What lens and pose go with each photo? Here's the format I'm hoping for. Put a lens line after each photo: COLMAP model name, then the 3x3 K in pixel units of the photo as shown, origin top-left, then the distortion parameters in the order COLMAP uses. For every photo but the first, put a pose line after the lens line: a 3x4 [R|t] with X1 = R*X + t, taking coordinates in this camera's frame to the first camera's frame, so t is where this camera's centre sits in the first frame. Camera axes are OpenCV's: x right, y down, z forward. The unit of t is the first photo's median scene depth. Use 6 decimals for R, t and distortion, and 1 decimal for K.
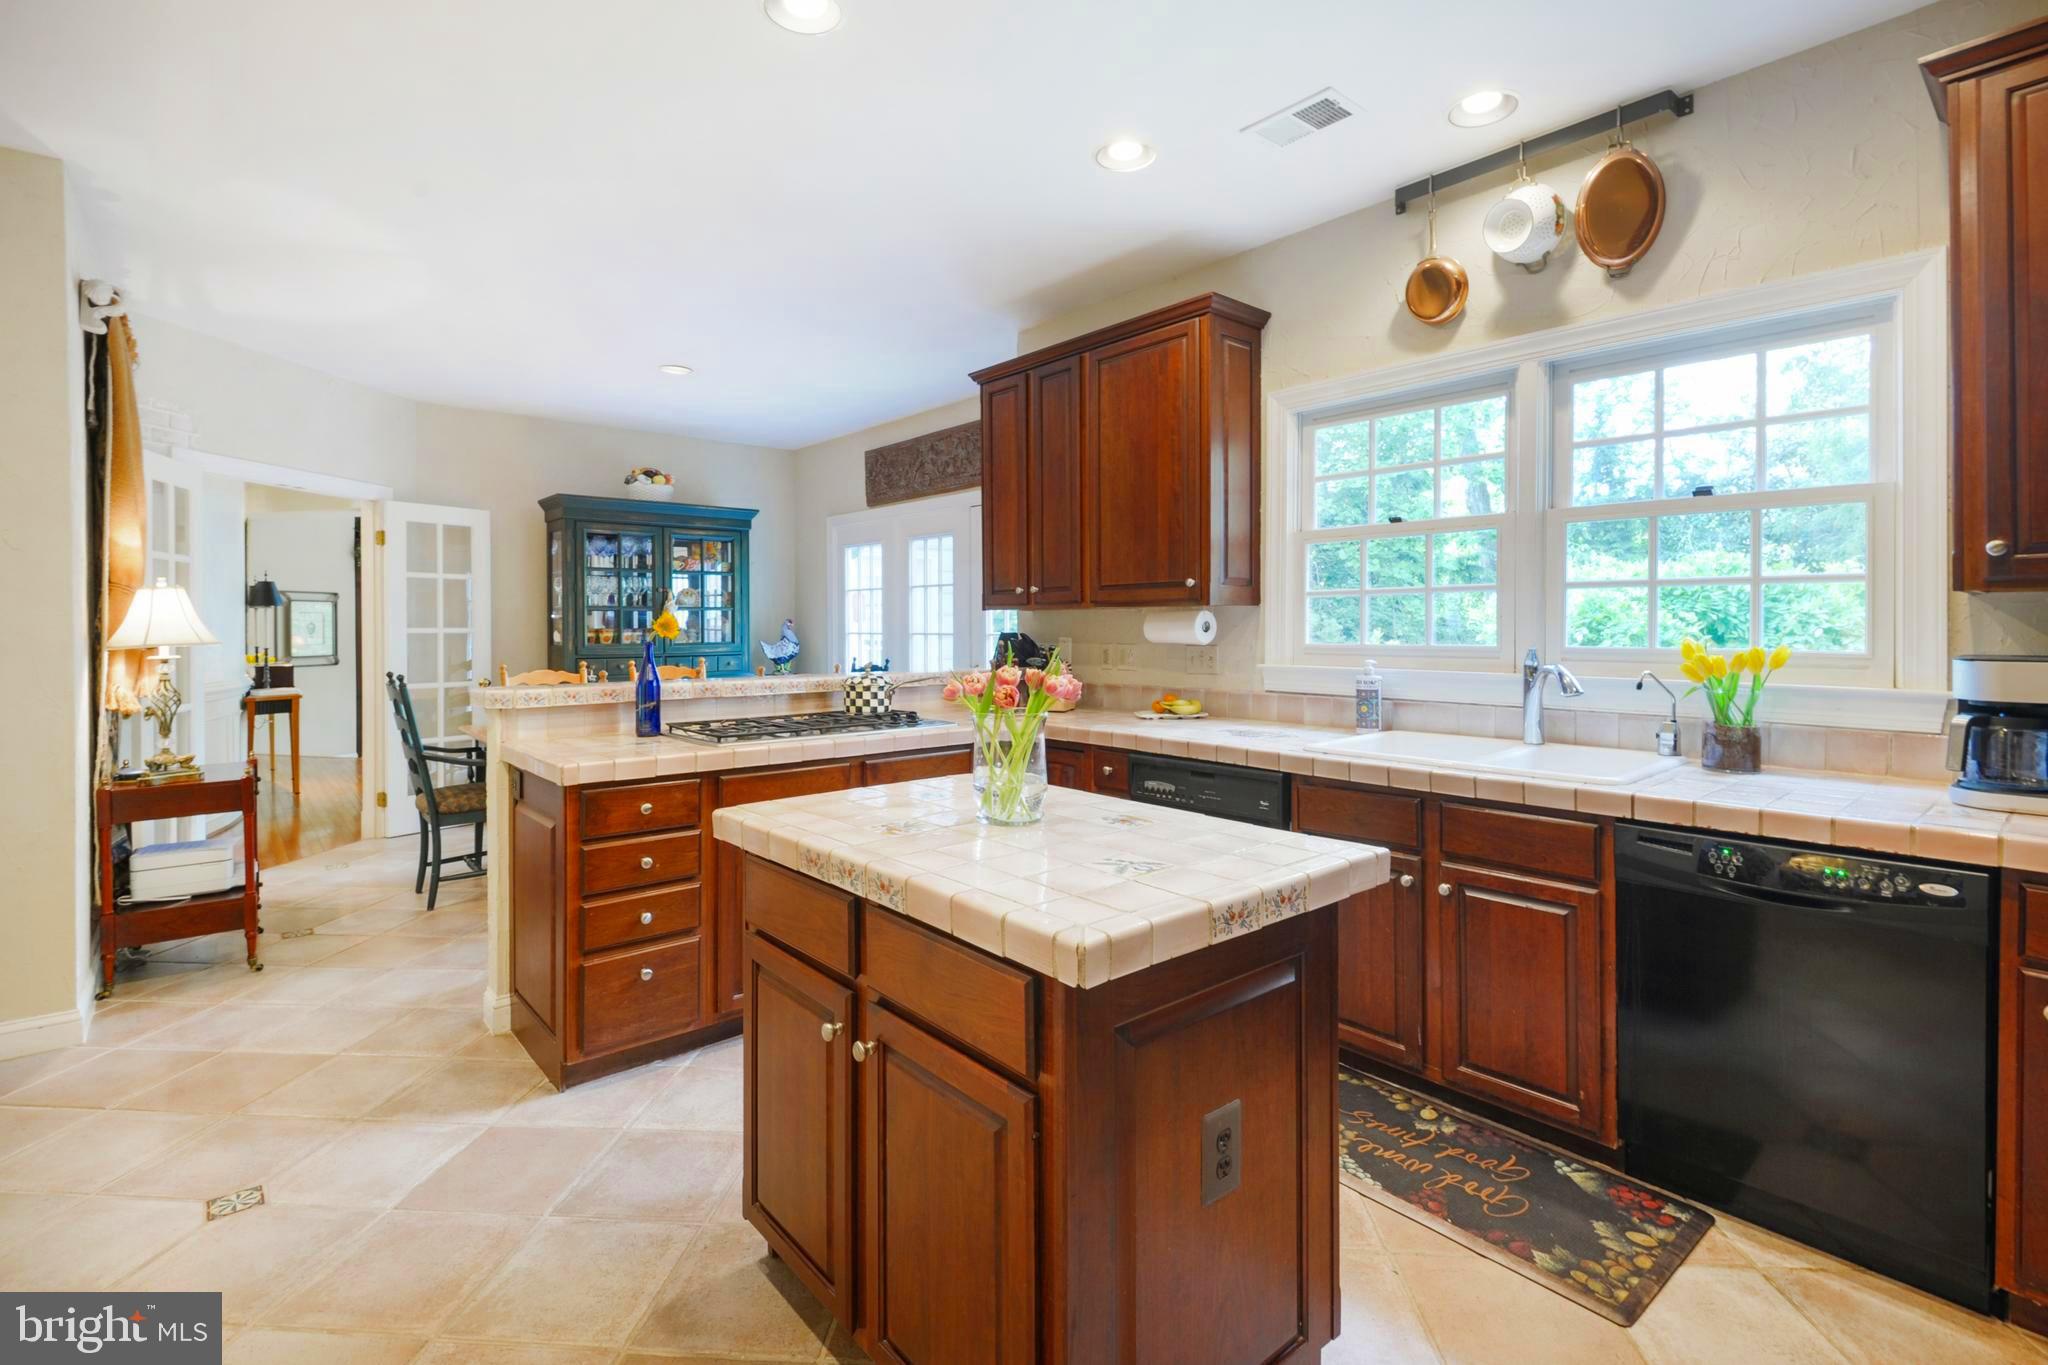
lens RADIAL K [[952.6, 0, 1019.0], [0, 952.6, 624.0], [0, 0, 1]] dist [0.002187, -0.000204]
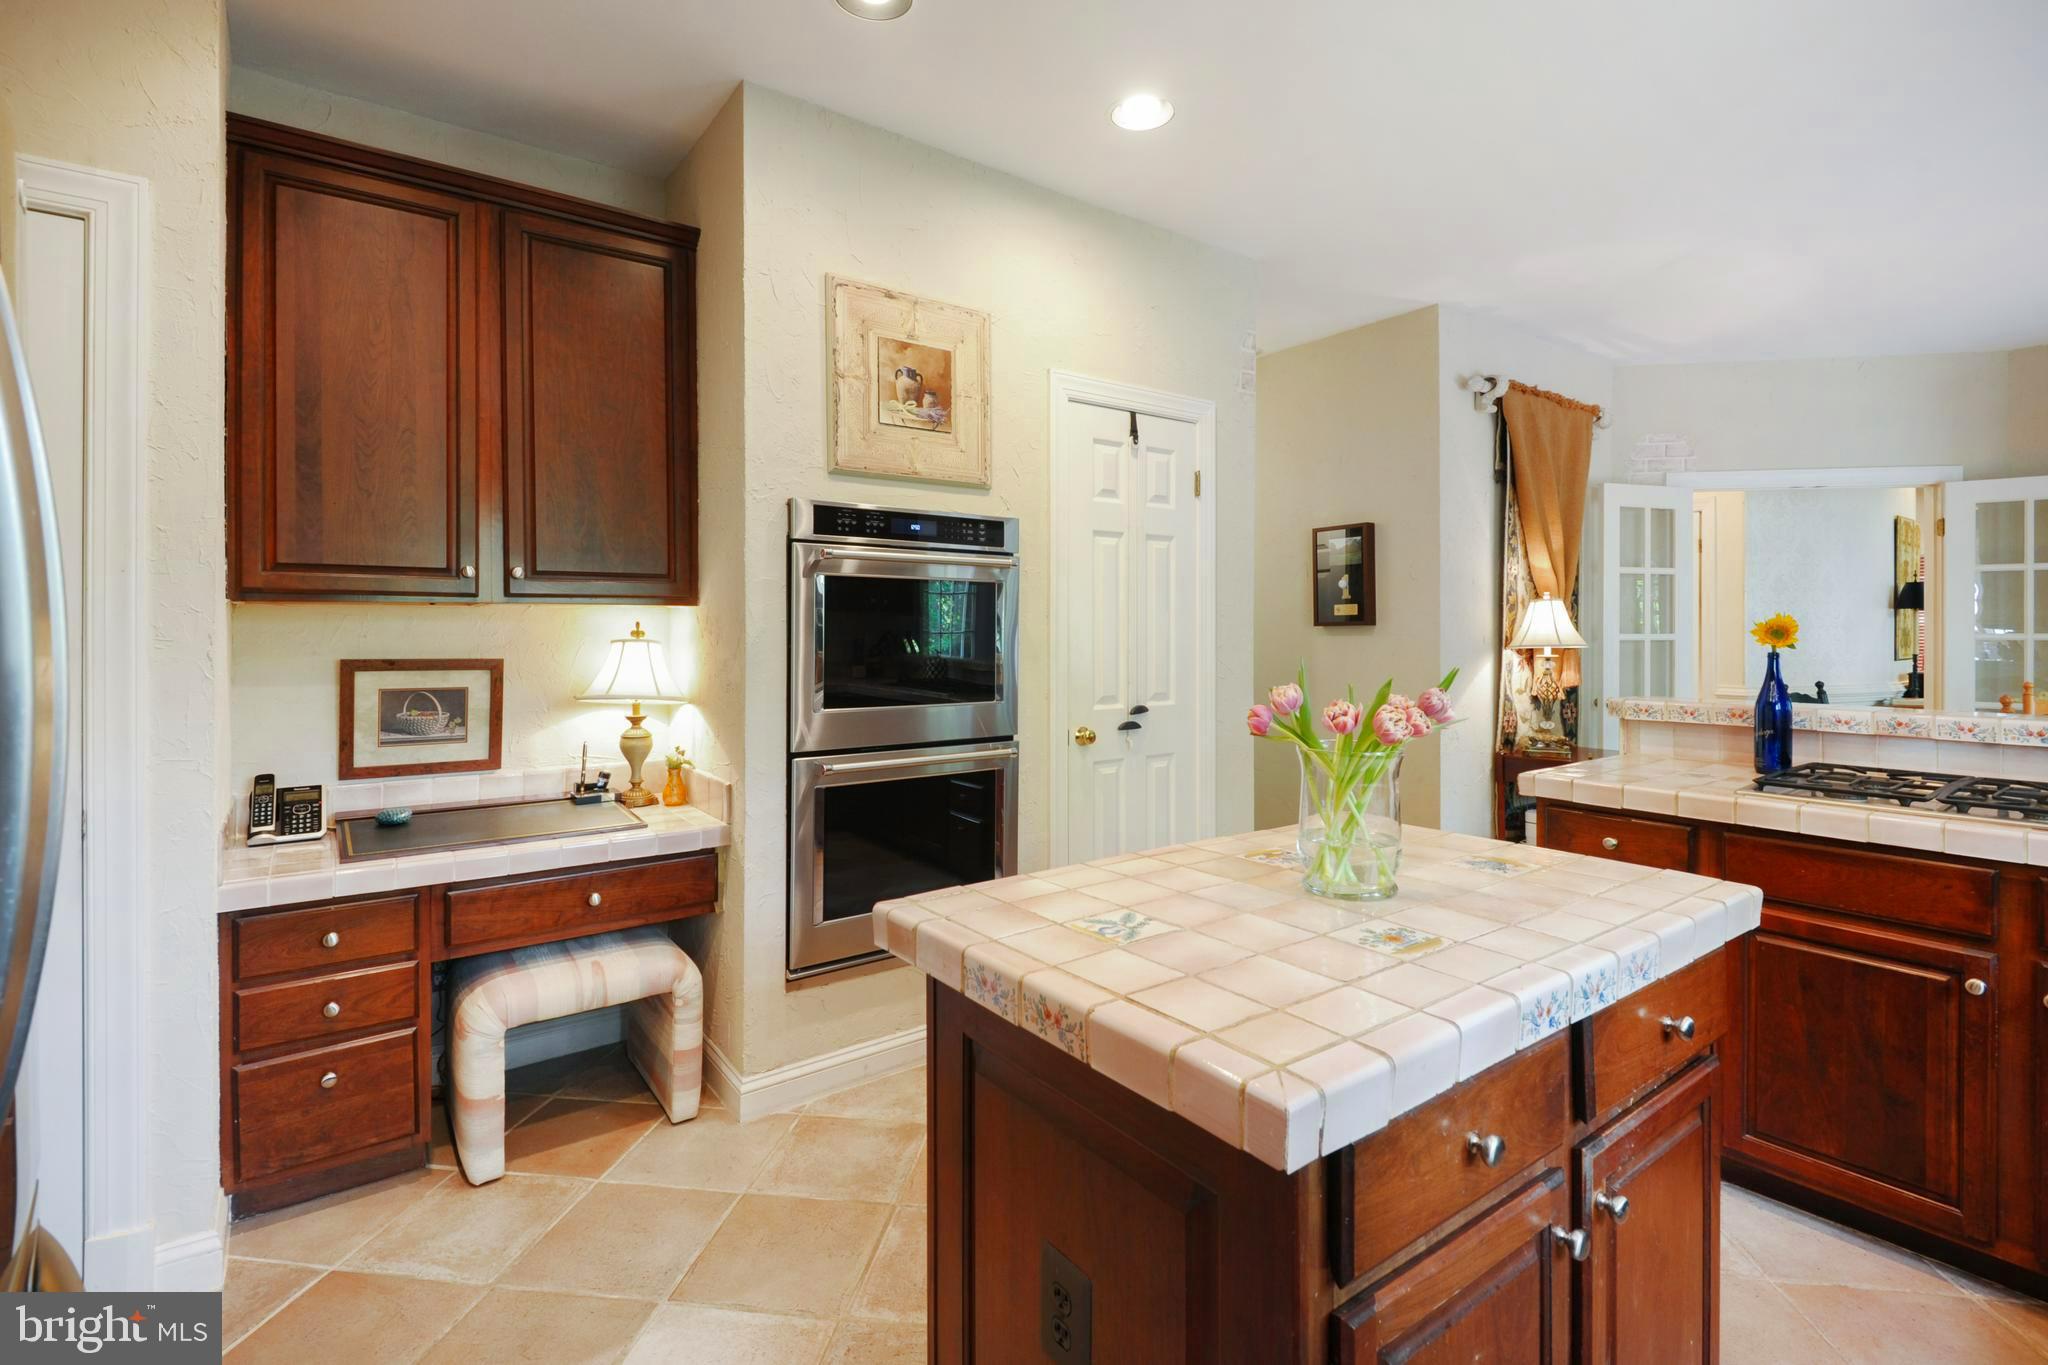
lens RADIAL K [[952.6, 0, 1019.0], [0, 952.6, 624.0], [0, 0, 1]] dist [0.002187, -0.000204]
pose [[-0.076790, -0.004246, -0.997038, 0.403688], [0.001489, 0.999989, -0.004373, -0.002052], [0.997046, -0.001820, -0.076782, 0.415627]]
